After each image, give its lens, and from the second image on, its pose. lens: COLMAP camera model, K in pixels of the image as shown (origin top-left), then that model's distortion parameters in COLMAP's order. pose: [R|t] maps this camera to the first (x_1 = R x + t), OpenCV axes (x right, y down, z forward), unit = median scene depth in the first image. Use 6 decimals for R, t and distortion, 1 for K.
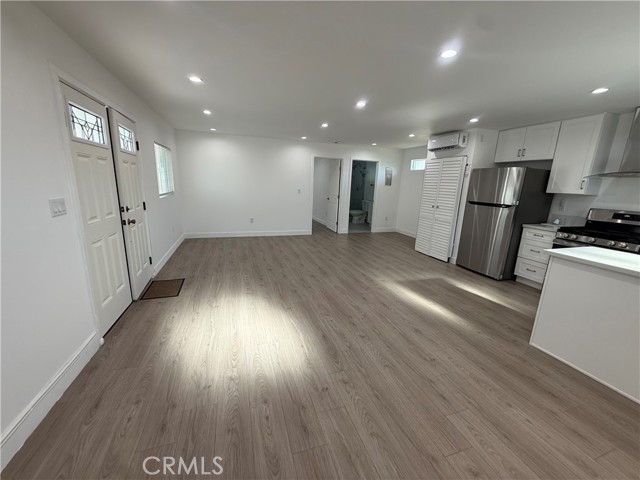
lens RADIAL K [[257.0, 0, 316.6], [0, 257.0, 240.1], [0, 0, 1]] dist [0.000688, 0.000078]
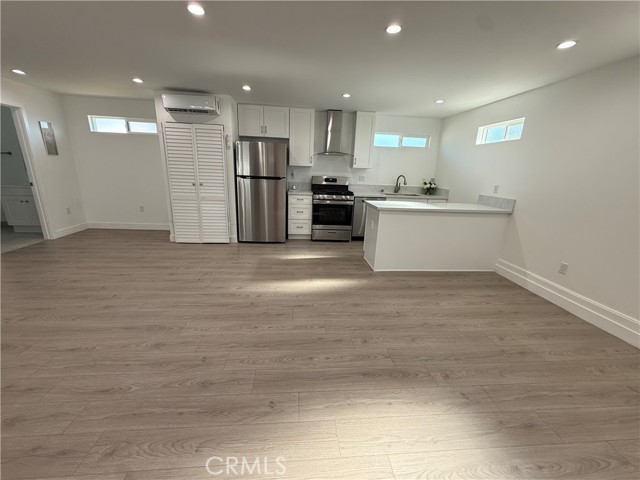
lens RADIAL K [[257.0, 0, 319.8], [0, 257.0, 240.5], [0, 0, 1]] dist [0.000688, 0.000078]
pose [[0.224171, -0.294210, 0.929079, -0.376075], [0.183740, 0.949004, 0.256186, -0.134306], [-0.957072, 0.113280, 0.266797, 0.577771]]
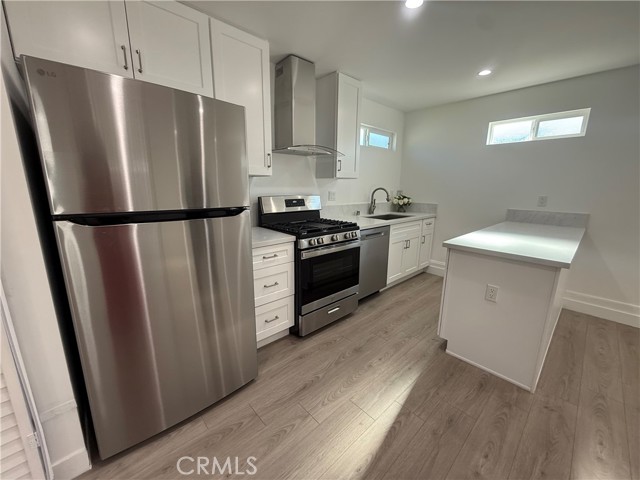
lens RADIAL K [[257.0, 0, 316.4], [0, 257.0, 239.7], [0, 0, 1]] dist [0.000688, 0.000078]
pose [[-0.417066, -0.234057, 0.878222, 0.365289], [0.171368, 0.928690, 0.328890, -0.204931], [-0.892574, 0.287668, -0.347215, 1.077634]]
